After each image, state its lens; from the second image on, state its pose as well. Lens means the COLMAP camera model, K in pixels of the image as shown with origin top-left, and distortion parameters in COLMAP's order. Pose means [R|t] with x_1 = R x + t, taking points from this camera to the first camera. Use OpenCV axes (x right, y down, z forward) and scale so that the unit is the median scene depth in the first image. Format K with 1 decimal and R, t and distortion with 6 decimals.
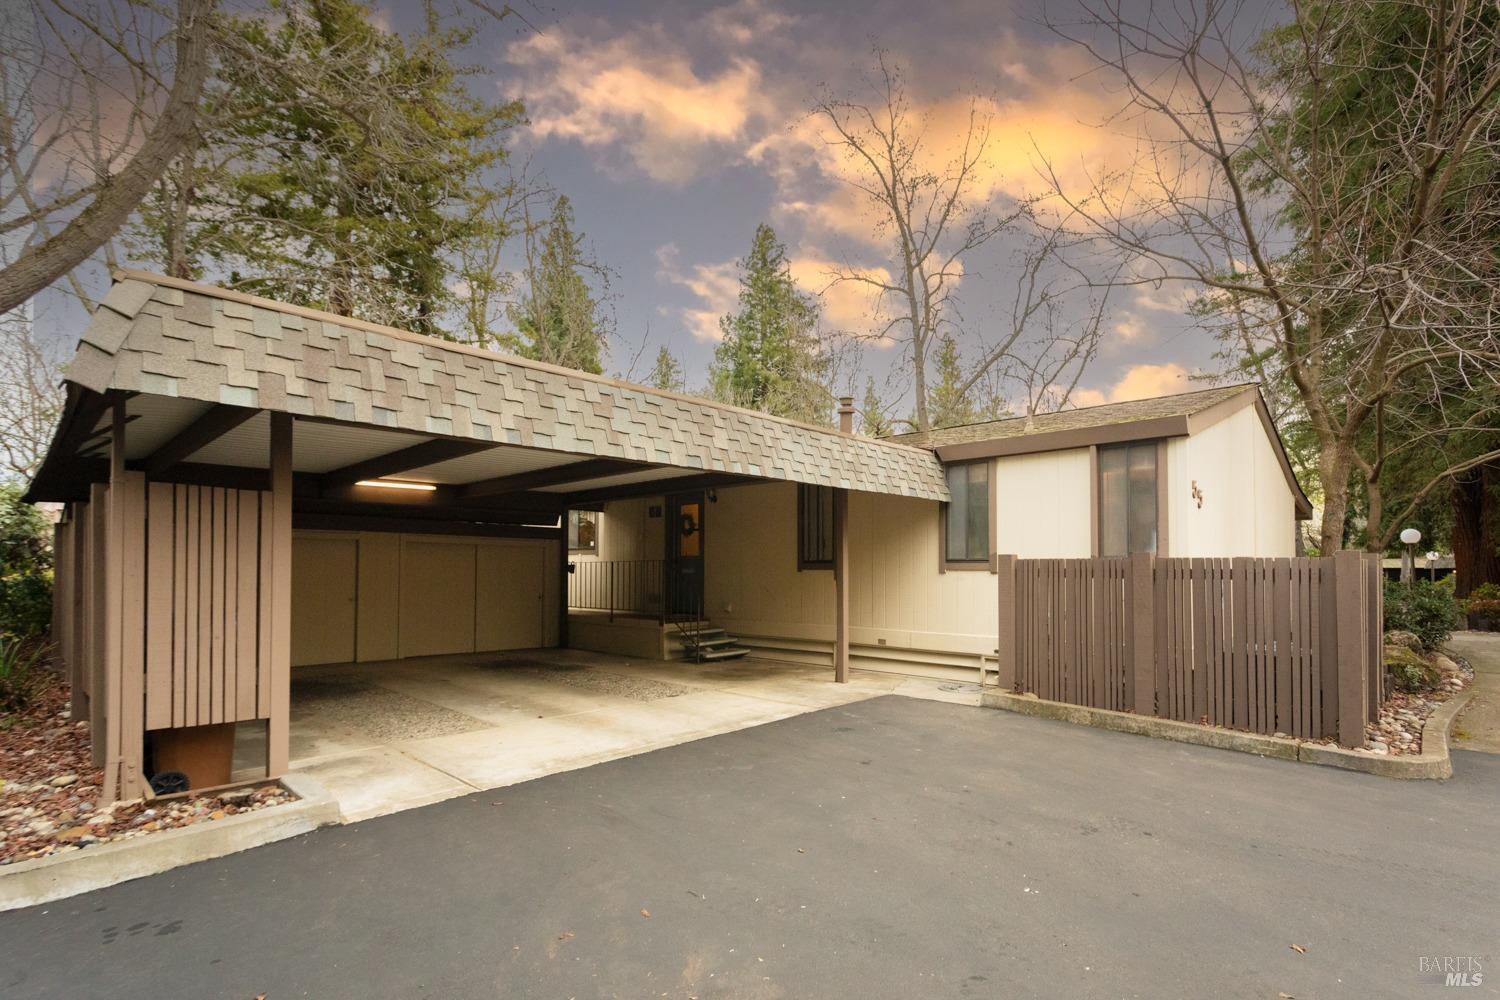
lens RADIAL K [[769.3, 0, 712.5], [0, 769.3, 560.1], [0, 0, 1]] dist [-0.019931, -0.000039]
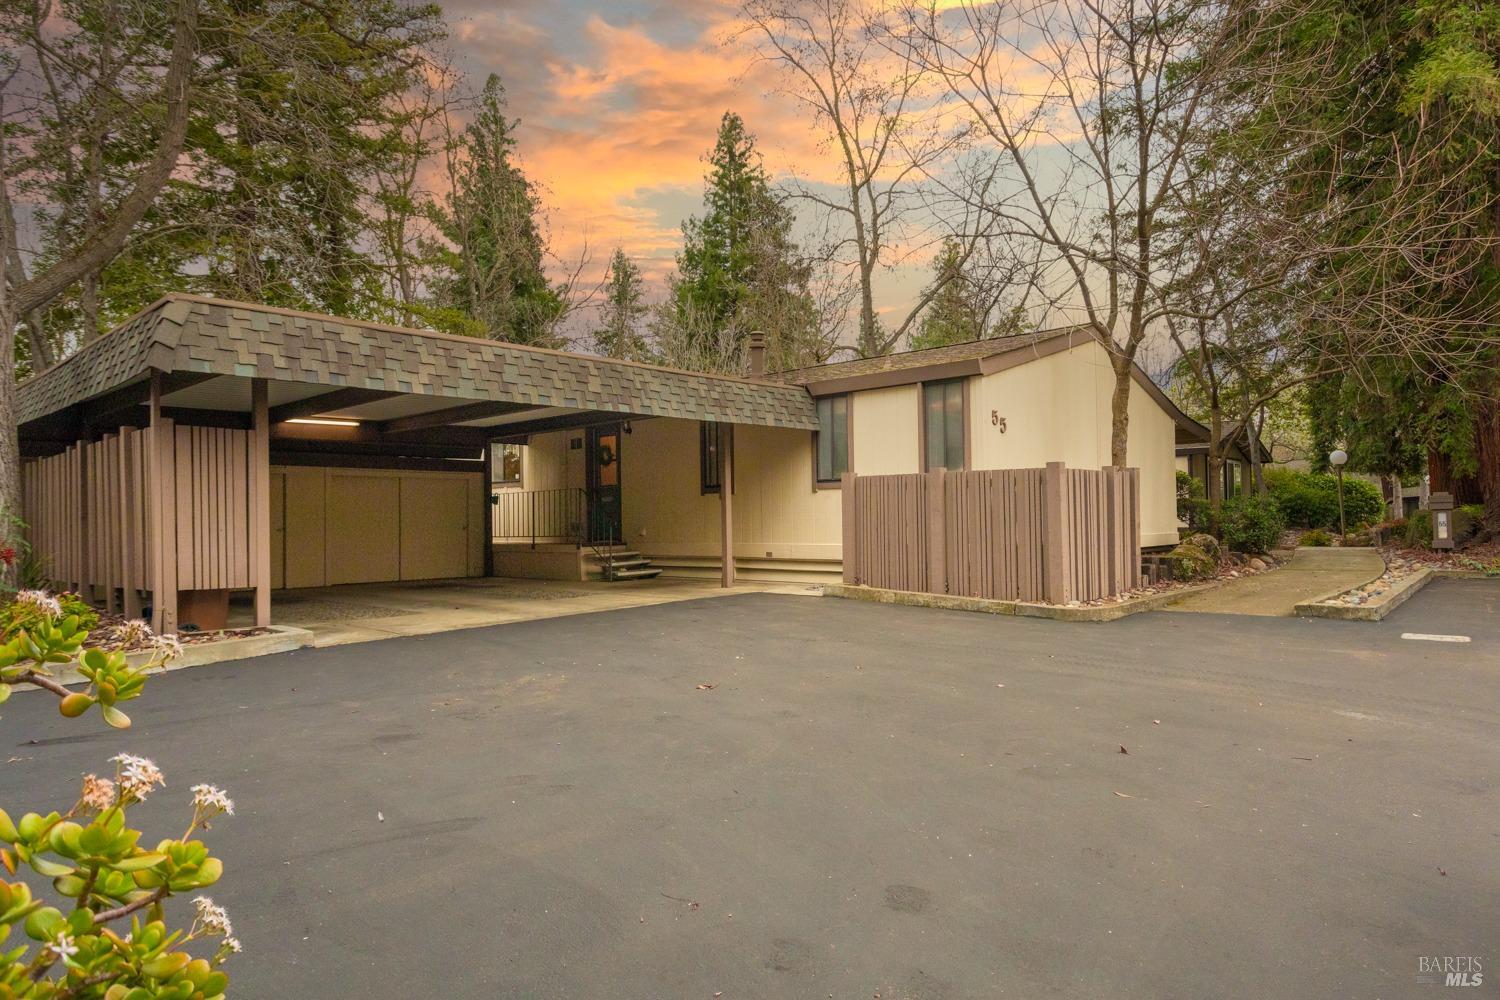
lens RADIAL K [[889.1, 0, 750.0], [0, 889.1, 500.0], [0, 0, 1]] dist [0.002807, 0.001073]
pose [[0.996678, -0.019444, 0.079087, 0.103550], [0.019476, 0.999810, 0.000363, 0.028330], [-0.079079, 0.001179, 0.996868, -0.355258]]
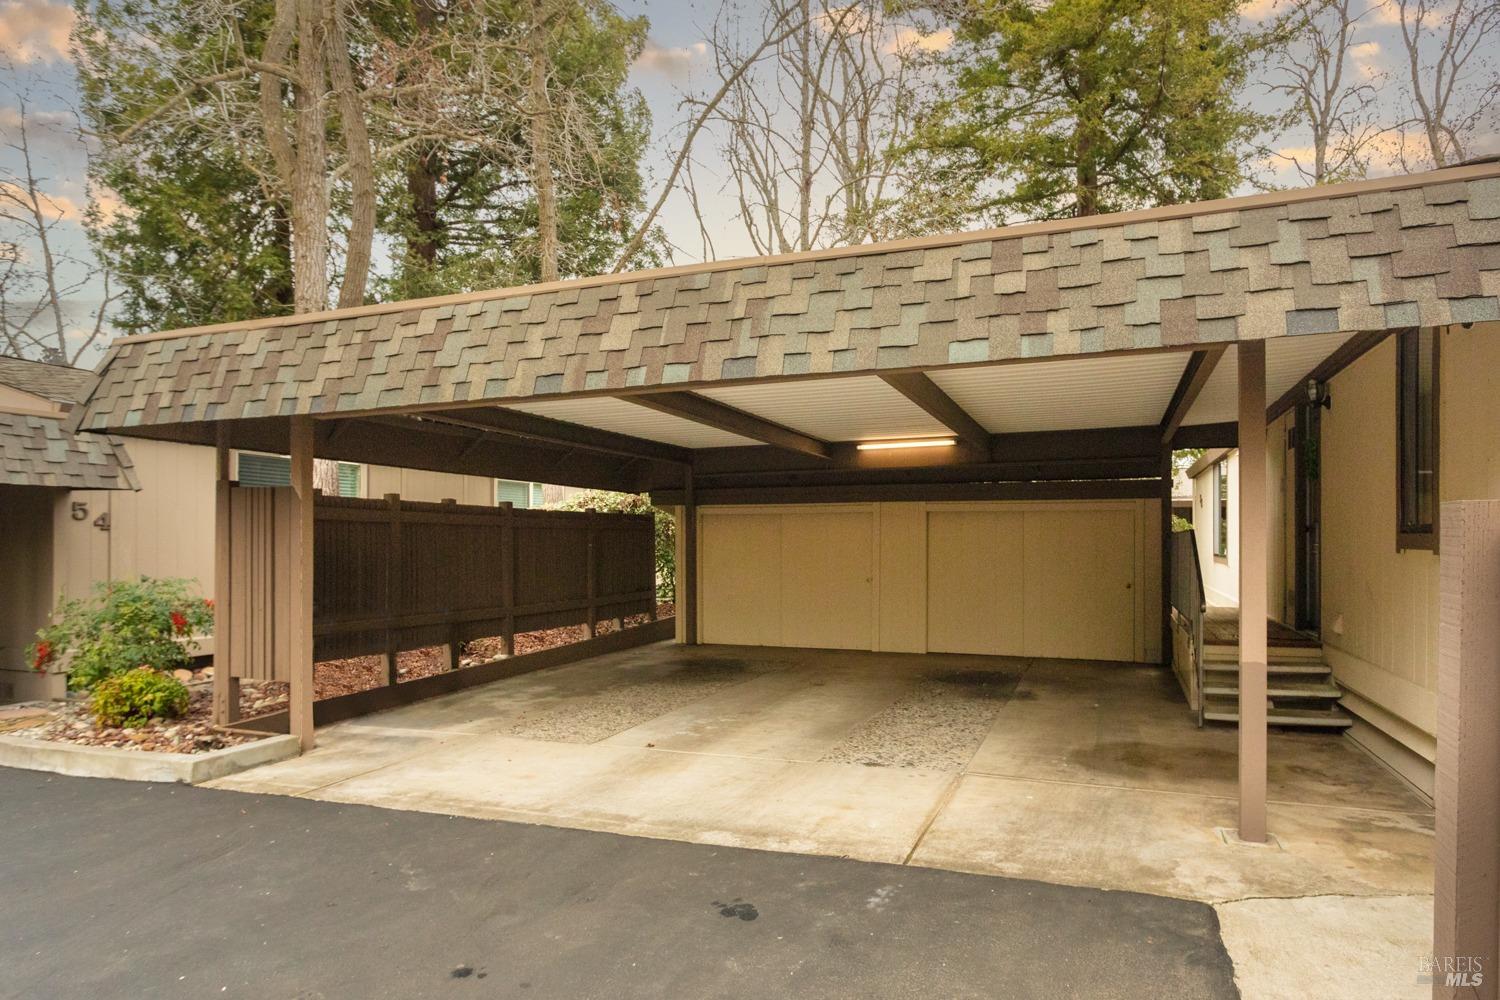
lens RADIAL K [[862.6, 0, 751.0], [0, 862.6, 539.2], [0, 0, 1]] dist [-0.002880, -0.000362]
pose [[0.412261, -0.002925, -0.911061, 0.508948], [0.015265, 0.999877, 0.003697, -0.000427], [0.910938, -0.015432, 0.412255, 0.638185]]
